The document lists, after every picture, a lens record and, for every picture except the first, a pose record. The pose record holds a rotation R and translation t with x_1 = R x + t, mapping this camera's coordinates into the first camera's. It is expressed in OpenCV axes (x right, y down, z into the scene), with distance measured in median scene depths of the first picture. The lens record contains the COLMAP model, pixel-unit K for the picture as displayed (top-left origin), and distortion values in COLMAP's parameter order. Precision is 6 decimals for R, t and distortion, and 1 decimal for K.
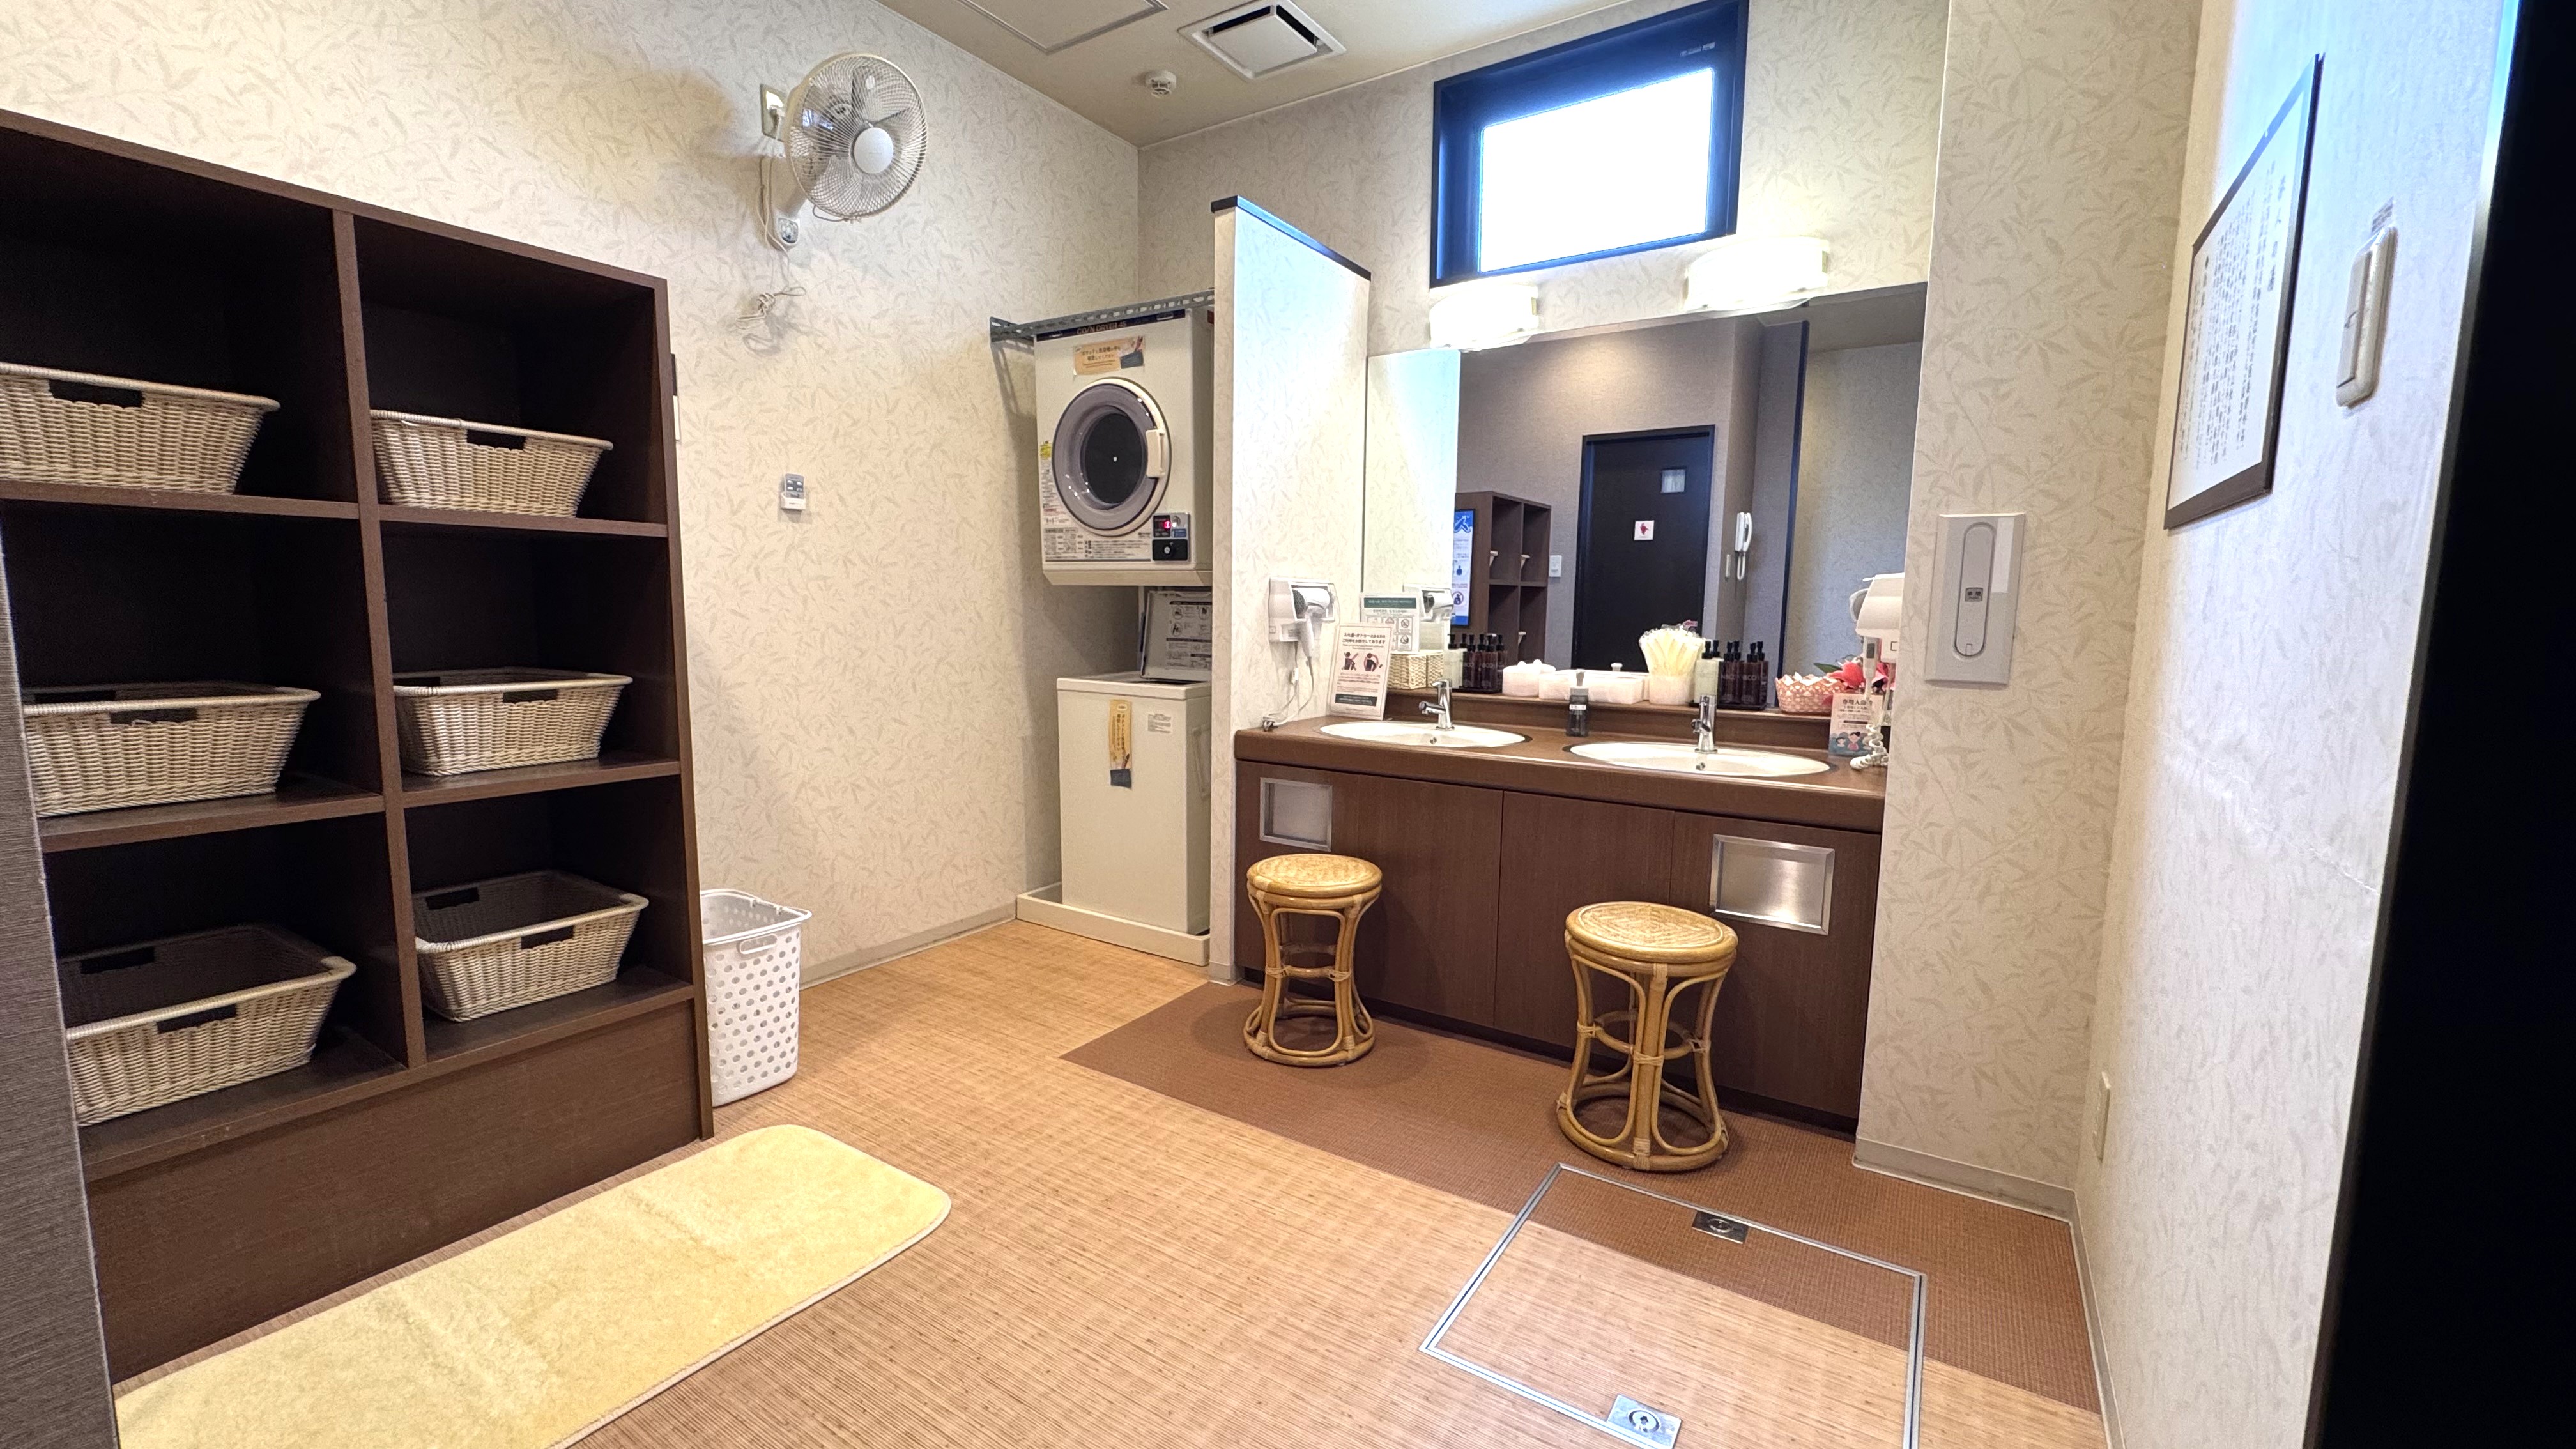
lens RADIAL K [[1030.4, 0, 1283.2], [0, 1030.4, 724.6], [0, 0, 1]] dist [-0.003305, 0.000193]
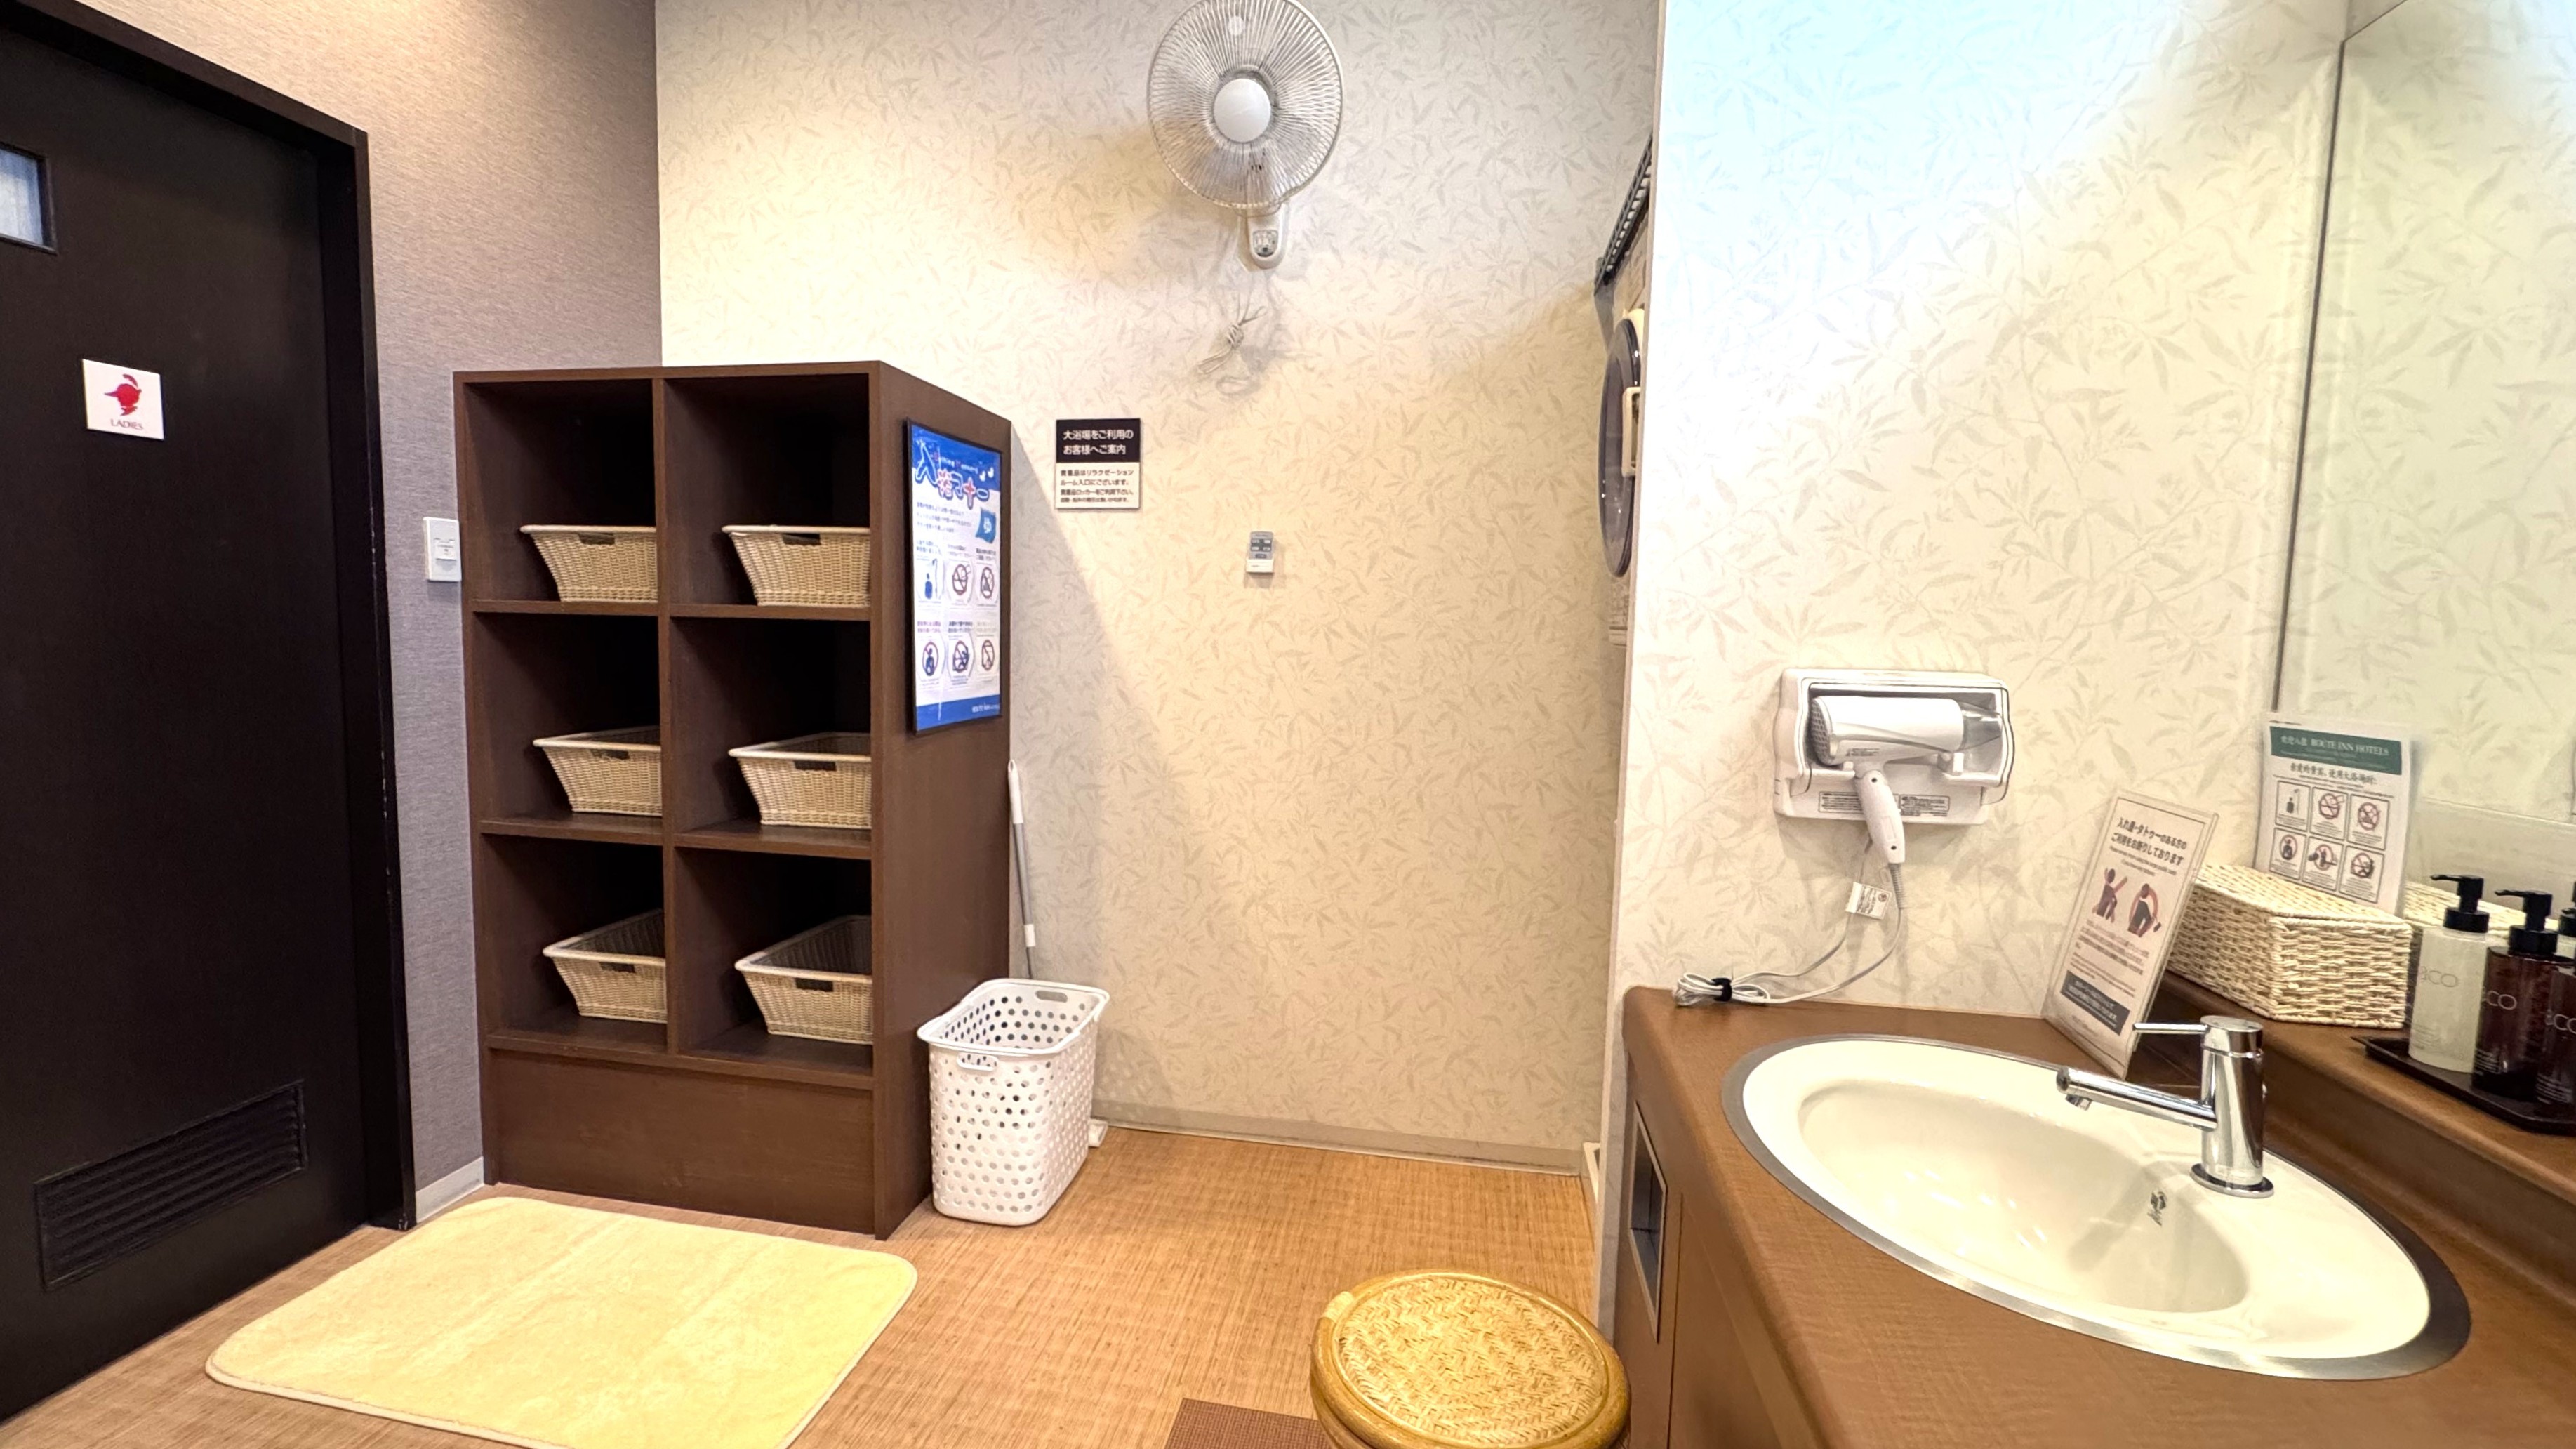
lens RADIAL K [[1144.7, 0, 1288.0], [0, 1144.7, 724.5], [0, 0, 1]] dist [-0.002394, -0.000295]
pose [[0.367284, 0.077886, -0.926842, 0.407344], [-0.124871, 0.991596, 0.033845, -0.121285], [0.921689, 0.103306, 0.373923, 0.688164]]
